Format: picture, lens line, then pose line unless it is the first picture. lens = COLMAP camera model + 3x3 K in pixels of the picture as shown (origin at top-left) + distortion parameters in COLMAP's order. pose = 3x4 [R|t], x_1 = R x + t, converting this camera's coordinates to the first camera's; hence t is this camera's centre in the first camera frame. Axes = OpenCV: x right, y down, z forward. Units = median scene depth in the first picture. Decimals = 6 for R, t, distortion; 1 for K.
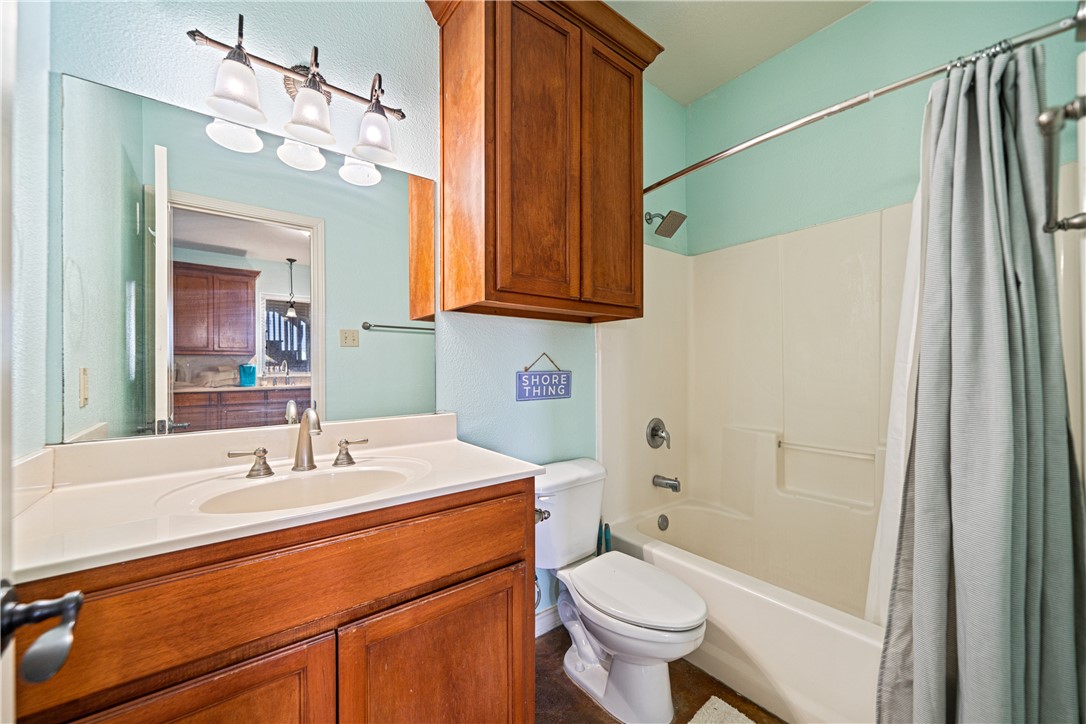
lens RADIAL K [[408.8, 0, 545.2], [0, 408.8, 368.8], [0, 0, 1]] dist [-0.002573, -0.000011]
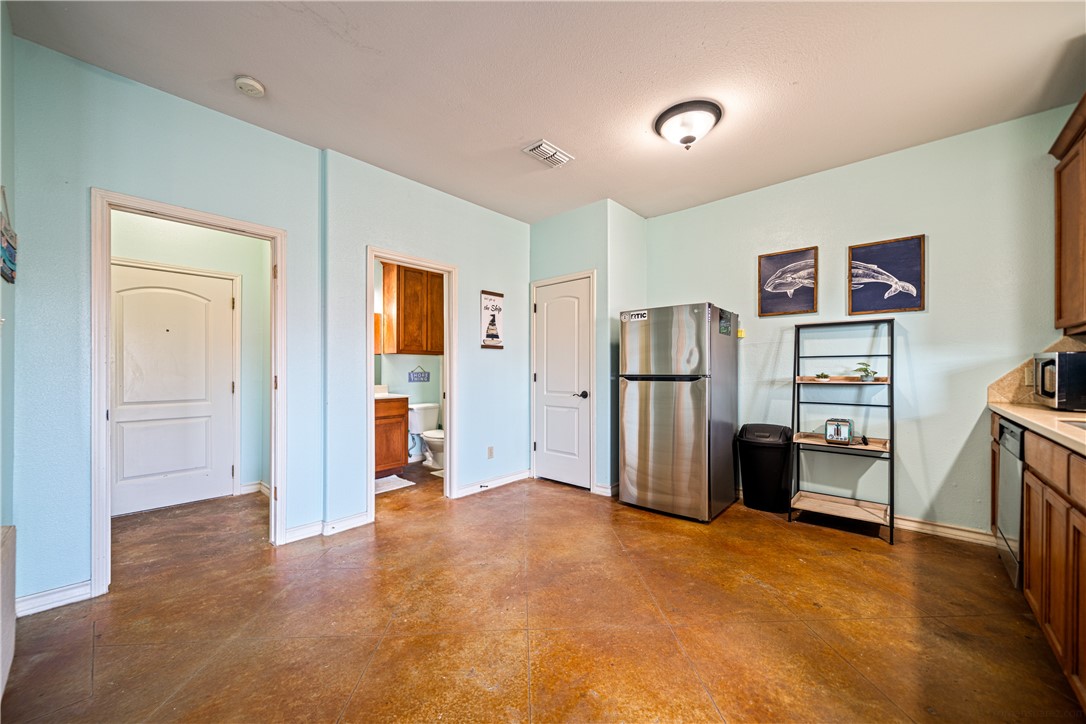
lens RADIAL K [[408.8, 0, 539.5], [0, 408.8, 371.0], [0, 0, 1]] dist [-0.002573, -0.000011]
pose [[0.987115, 0.004764, 0.159940, 0.451971], [-0.005381, 0.999980, 0.003424, -0.021105], [-0.159921, -0.004241, 0.987121, -2.394341]]
